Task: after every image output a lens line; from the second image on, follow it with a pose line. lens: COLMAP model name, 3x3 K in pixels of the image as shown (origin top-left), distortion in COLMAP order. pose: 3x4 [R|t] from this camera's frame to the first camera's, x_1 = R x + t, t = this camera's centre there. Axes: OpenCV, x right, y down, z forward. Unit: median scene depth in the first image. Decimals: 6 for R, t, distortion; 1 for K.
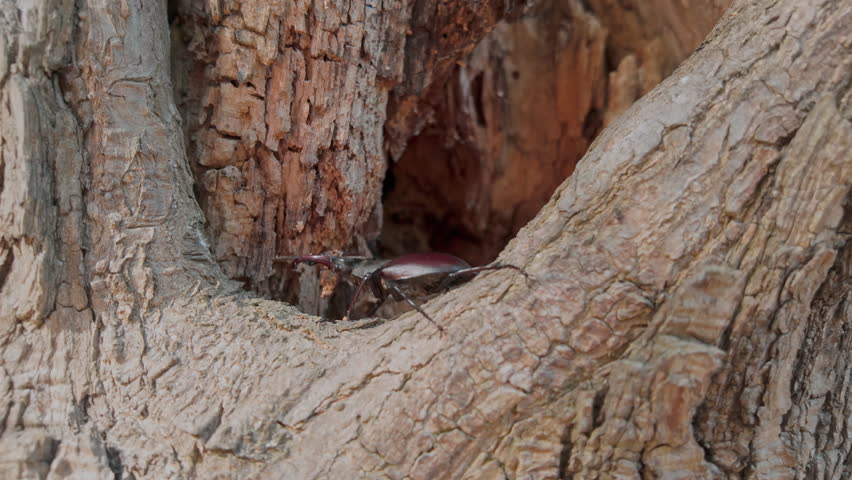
lens RADIAL K [[542.7, 0, 441.7], [0, 542.7, 240.1], [0, 0, 1]] dist [-0.075699, -0.001429]
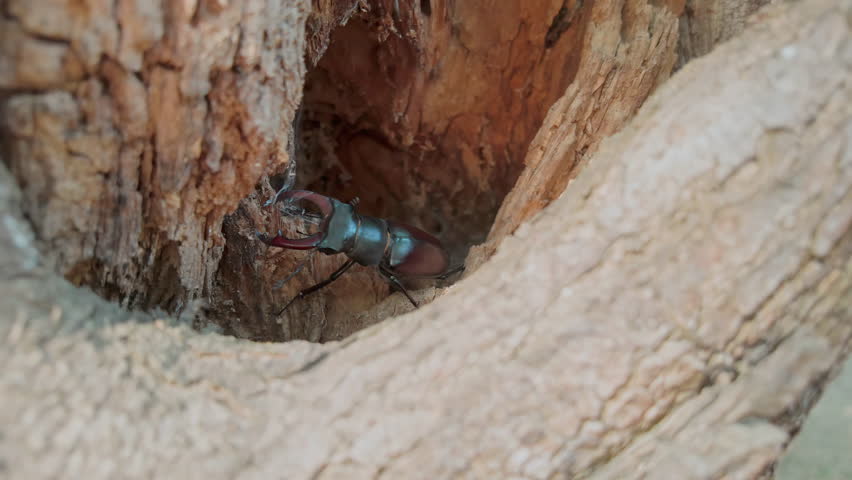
lens RADIAL K [[542.7, 0, 441.7], [0, 542.7, 240.1], [0, 0, 1]] dist [-0.075699, -0.001429]
pose [[0.965665, 0.012229, 0.259503, -0.131183], [-0.086291, 0.957277, 0.275996, -0.173495], [-0.245041, -0.288912, 0.925464, 0.327062]]
